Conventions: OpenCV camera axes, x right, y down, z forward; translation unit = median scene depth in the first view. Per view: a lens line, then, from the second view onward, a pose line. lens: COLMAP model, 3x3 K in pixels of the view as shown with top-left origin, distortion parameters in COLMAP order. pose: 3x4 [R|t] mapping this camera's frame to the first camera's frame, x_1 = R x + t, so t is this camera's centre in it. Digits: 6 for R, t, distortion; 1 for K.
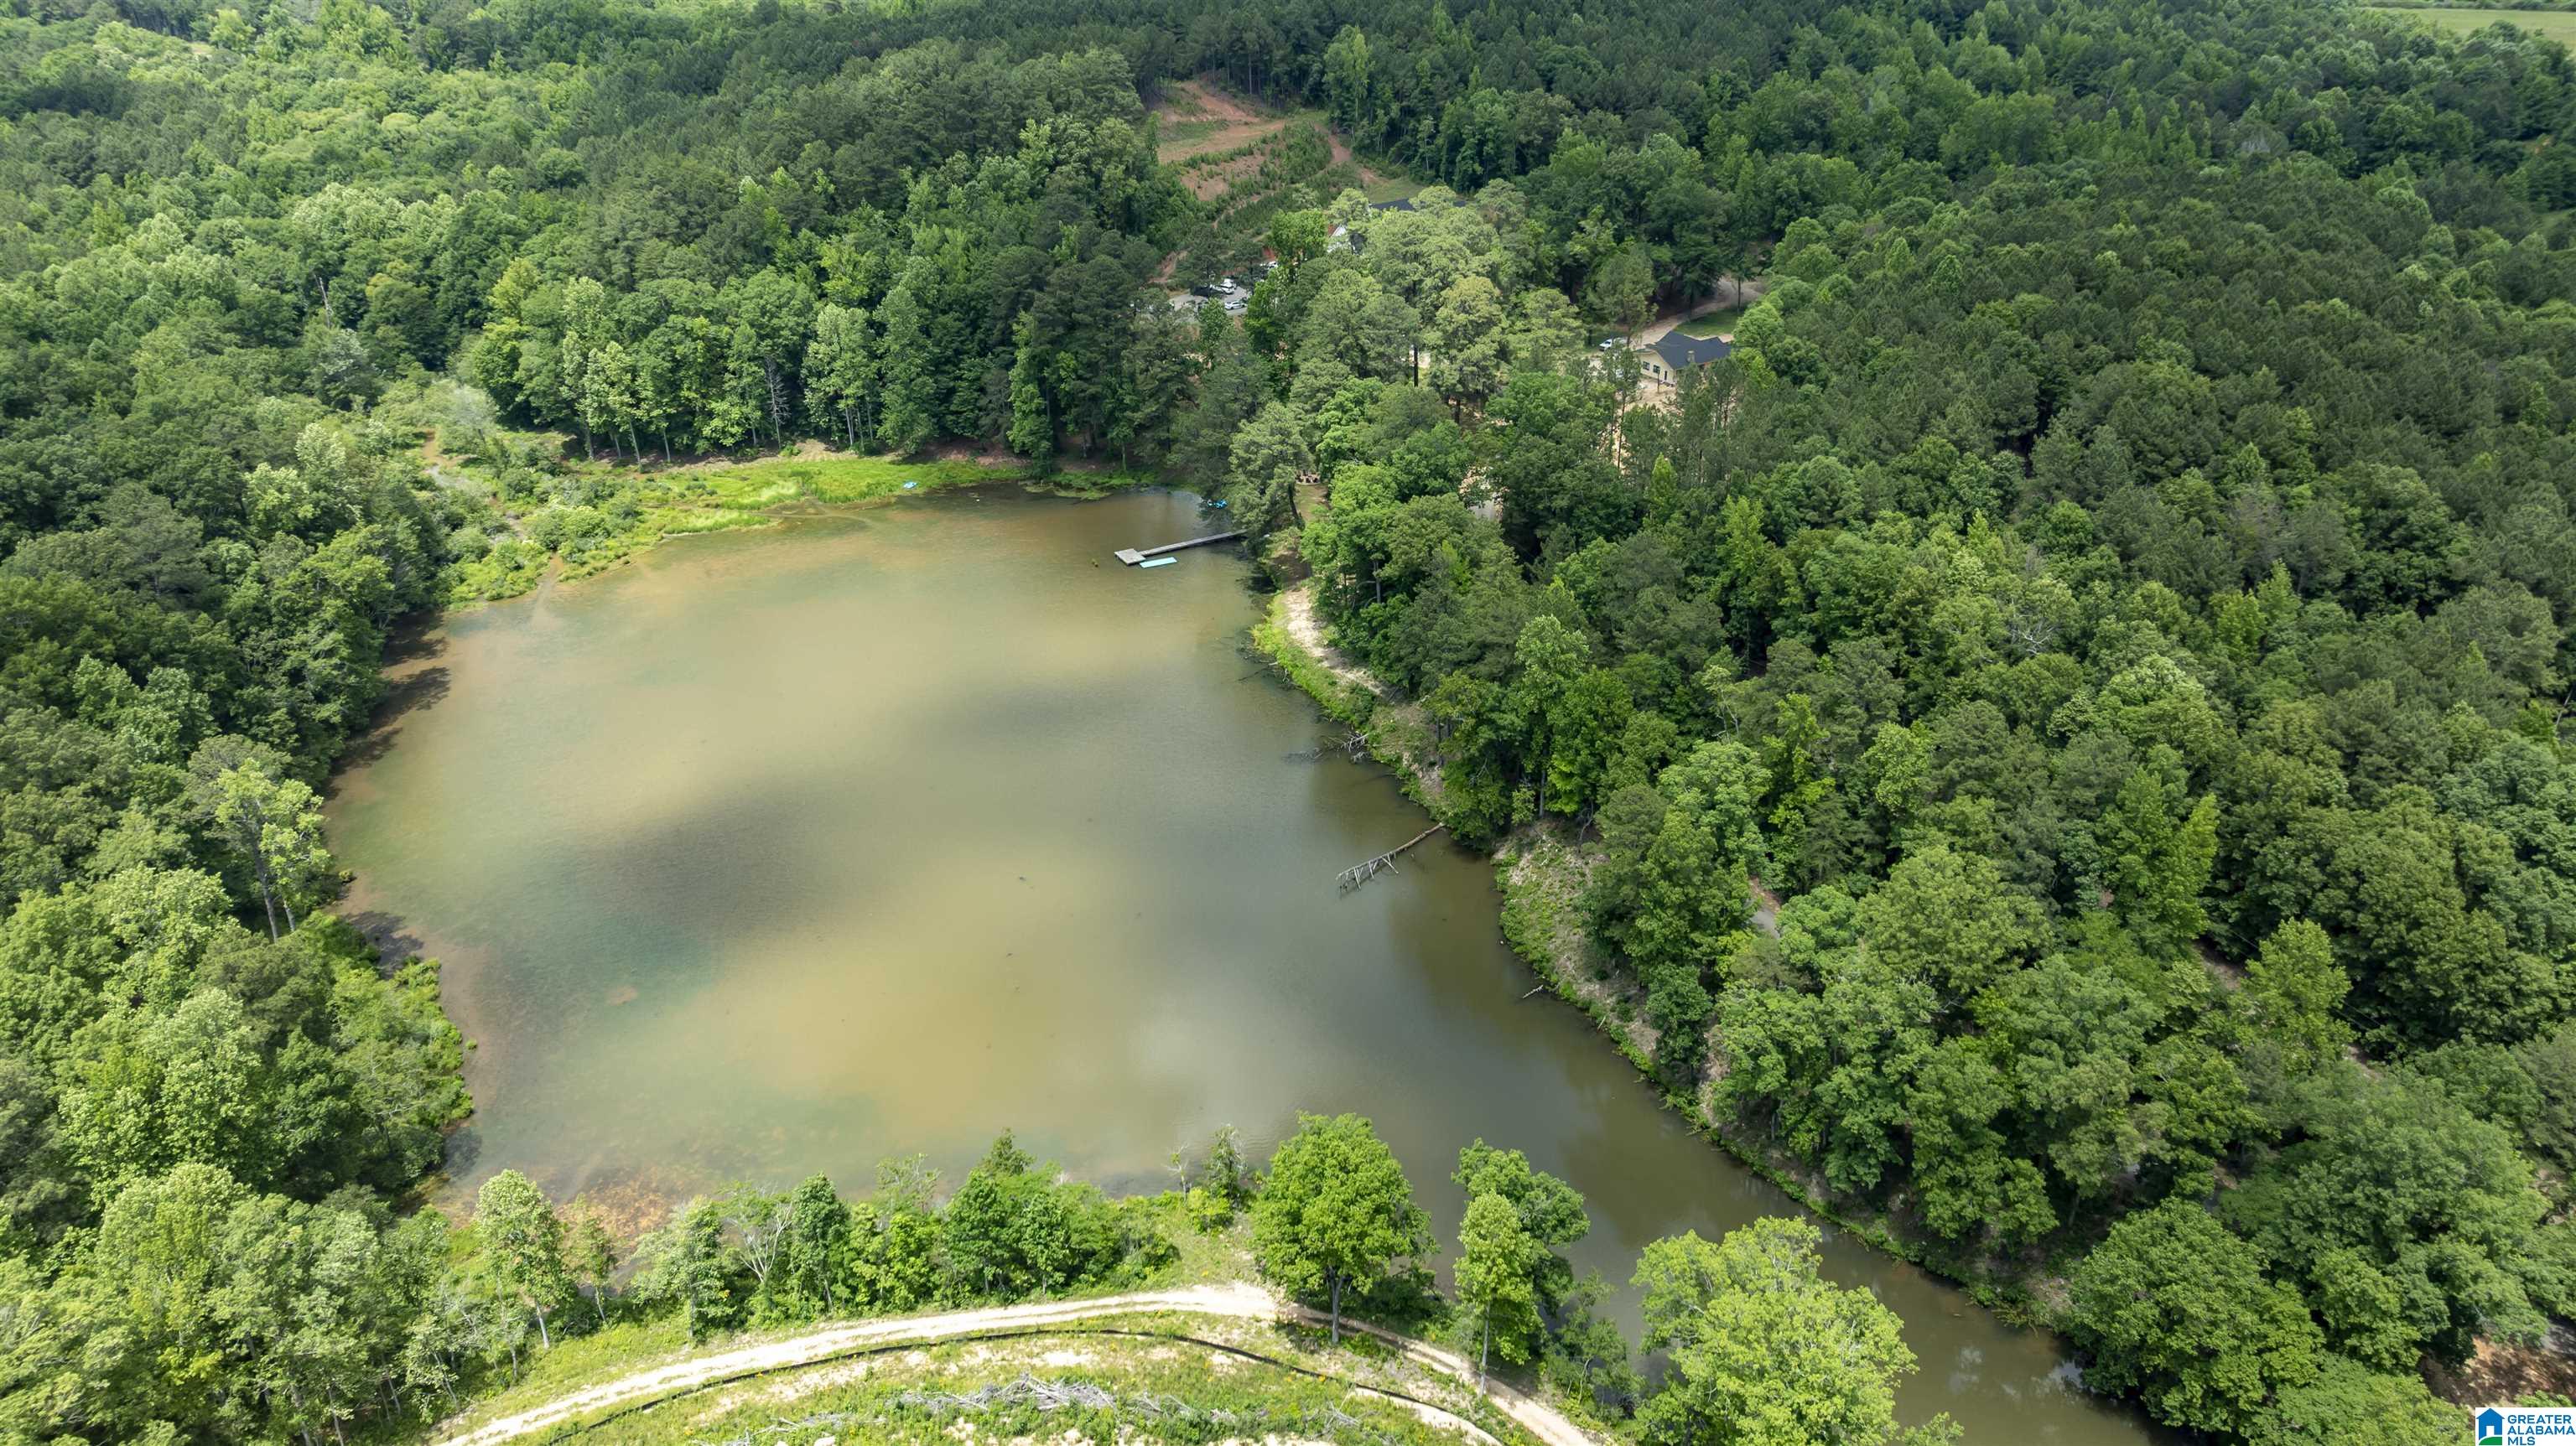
lens RADIAL K [[1816.4, 0, 1304.1], [0, 1816.4, 727.3], [0, 0, 1]] dist [-0.030986, 0.026449]
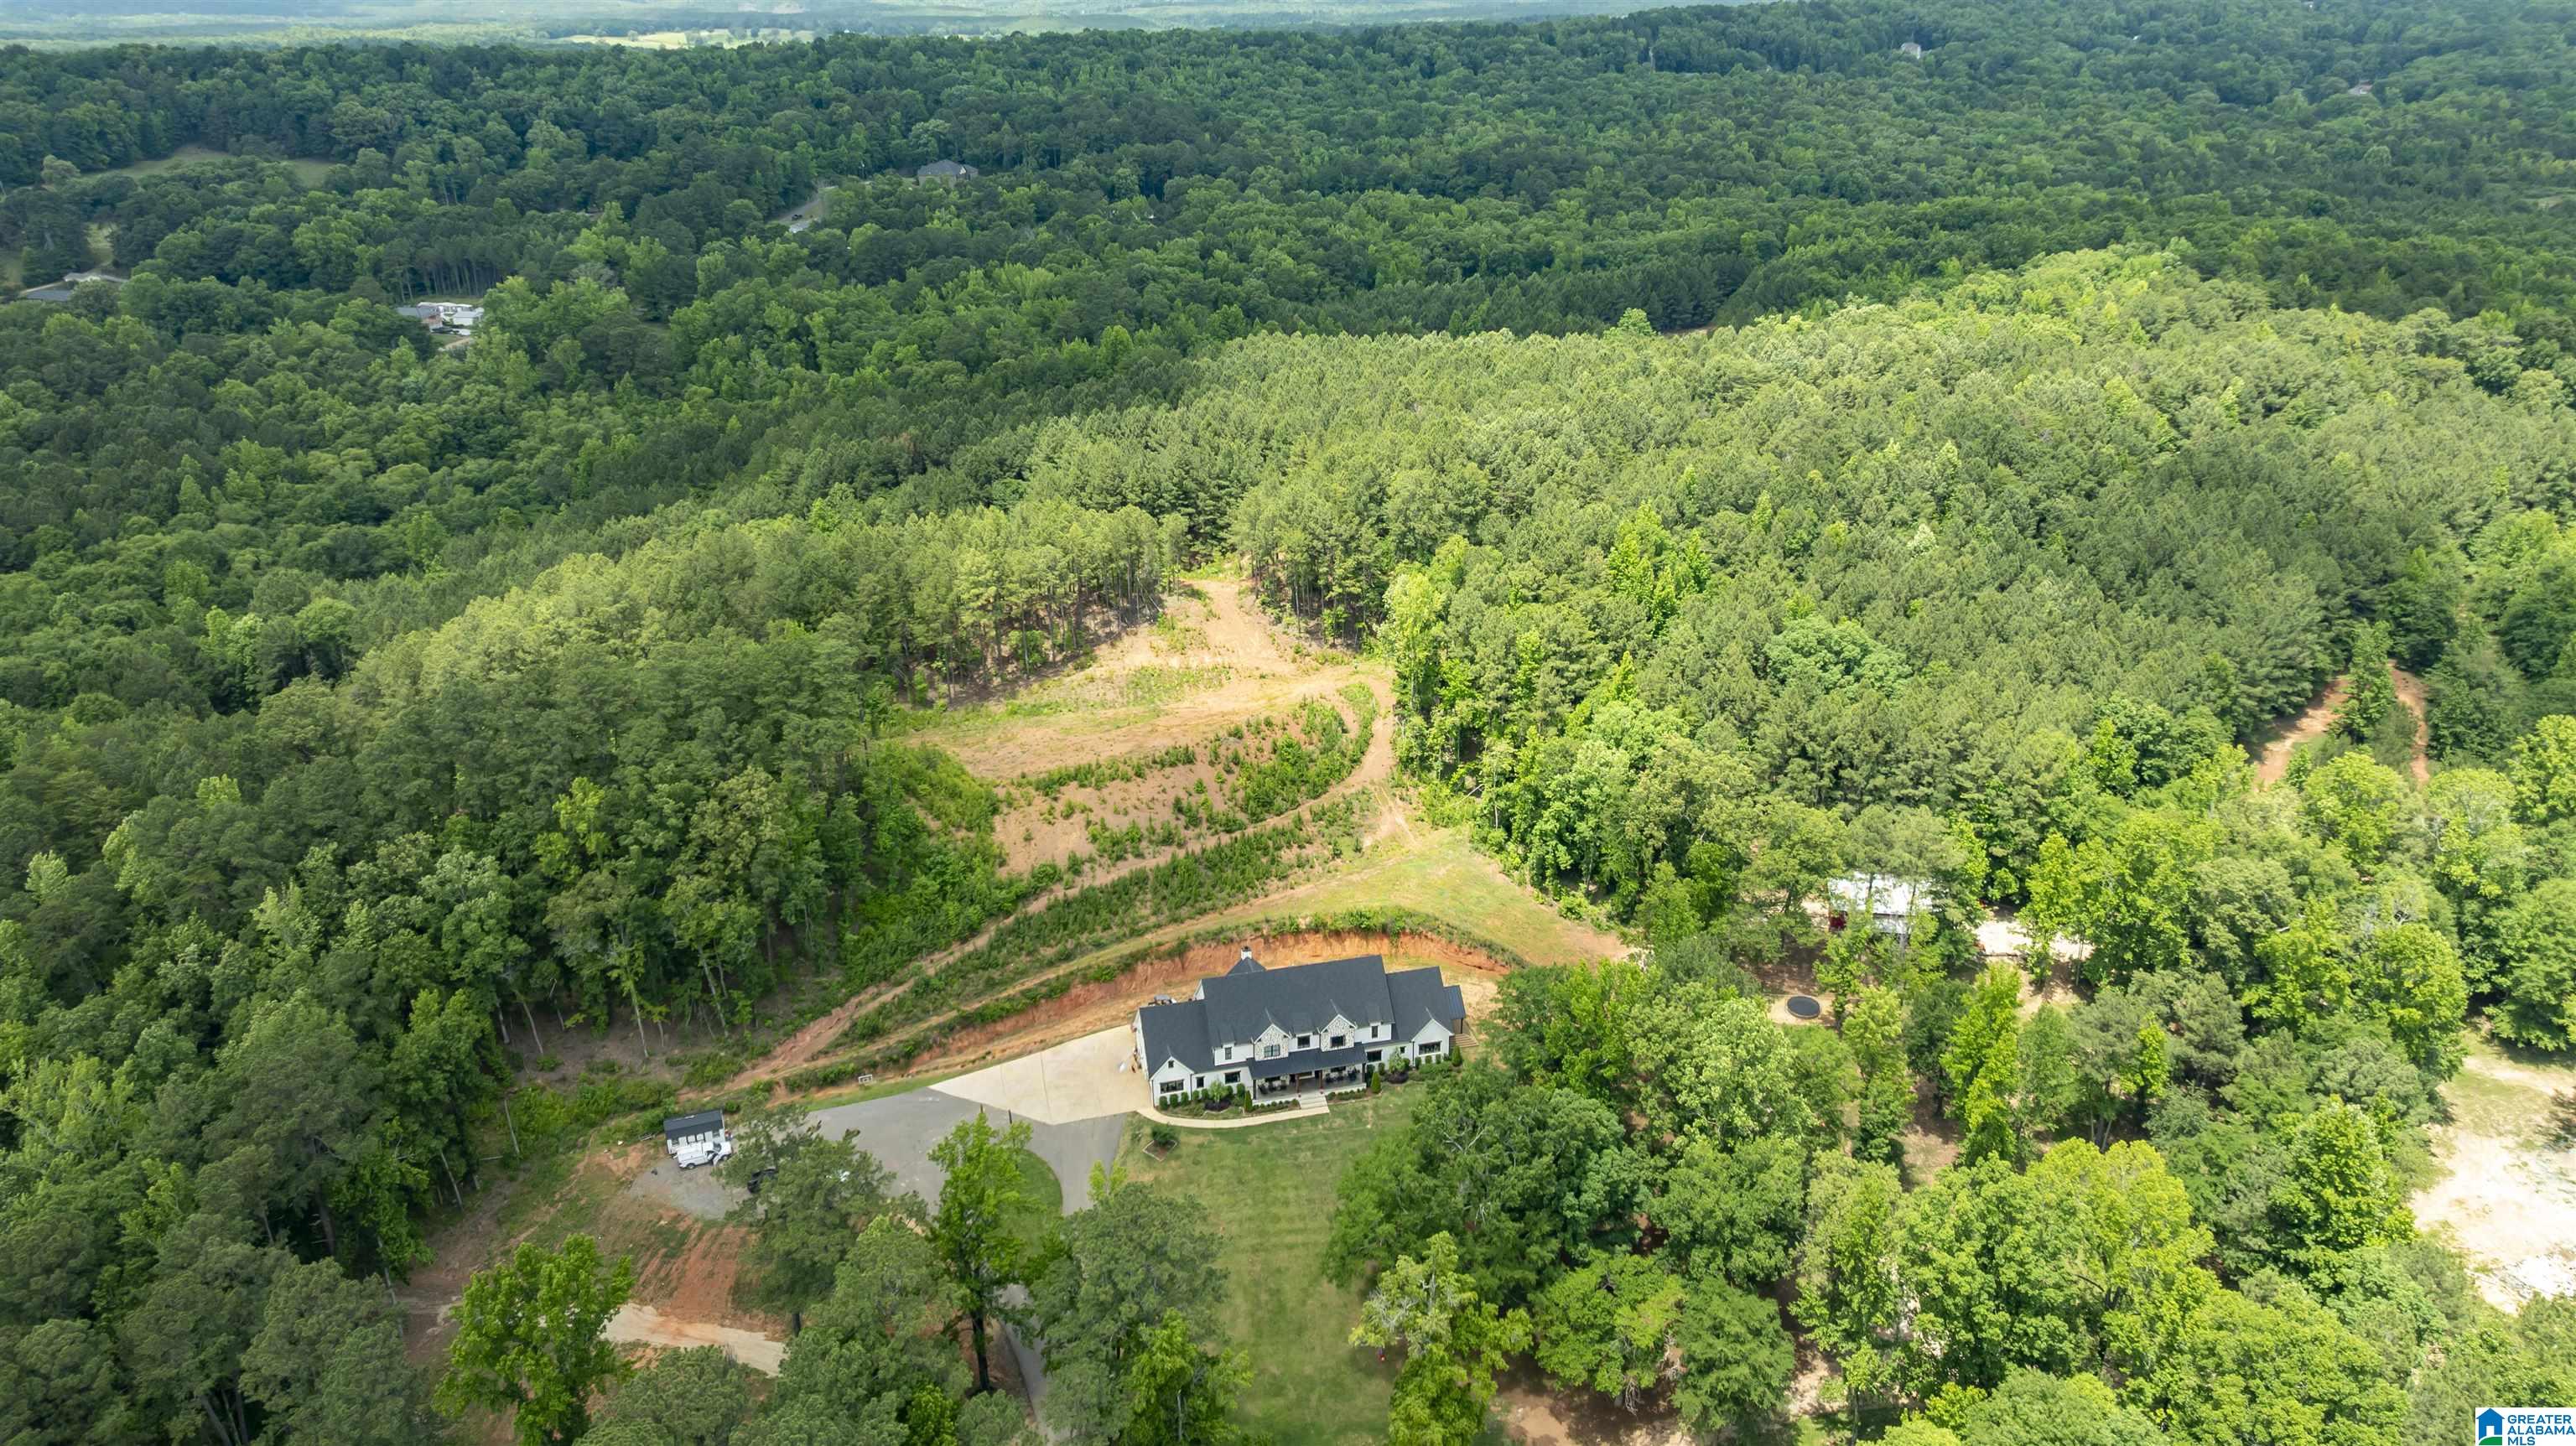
lens RADIAL K [[1816.4, 0, 1303.5], [0, 1816.4, 706.5], [0, 0, 1]] dist [-0.030986, 0.026449]
pose [[0.913232, 0.157115, -0.375928, 0.306805], [-0.190315, 0.980312, -0.052615, -0.426963], [0.360261, 0.119595, 0.925154, 0.641770]]
